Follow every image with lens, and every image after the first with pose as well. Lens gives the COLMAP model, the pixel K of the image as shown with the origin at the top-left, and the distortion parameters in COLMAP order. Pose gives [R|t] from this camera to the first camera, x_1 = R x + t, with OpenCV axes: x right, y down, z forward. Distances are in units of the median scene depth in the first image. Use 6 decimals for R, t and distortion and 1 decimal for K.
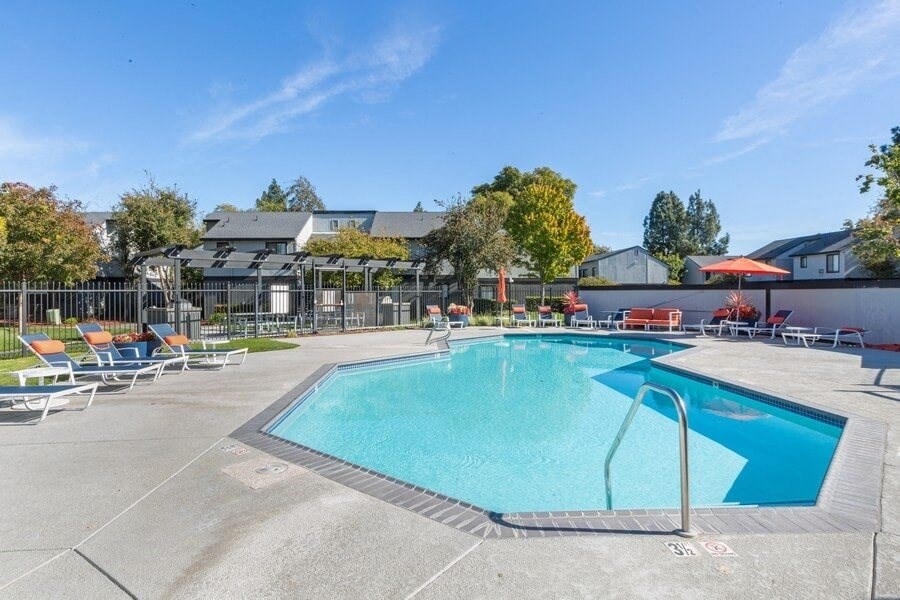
lens RADIAL K [[500.3, 0, 449.1], [0, 500.3, 296.4], [0, 0, 1]] dist [0.002509, 0.000651]
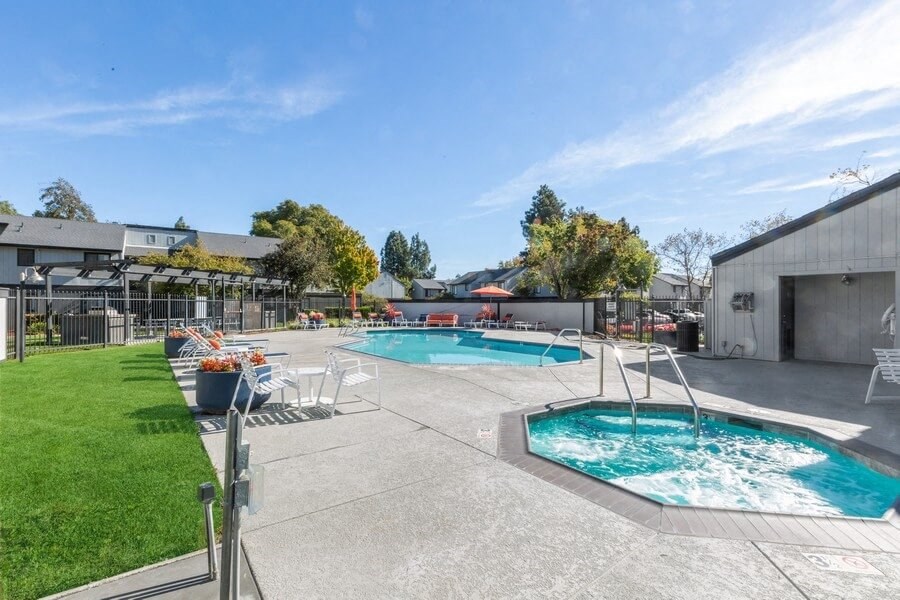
lens RADIAL K [[413.4, 0, 449.8], [0, 413.4, 302.1], [0, 0, 1]] dist [-0.001822, -0.000186]
pose [[0.837758, 0.009465, 0.545959, -0.174876], [-0.002392, 0.999904, -0.013665, 0.002227], [-0.546036, 0.010142, 0.837700, -0.090268]]
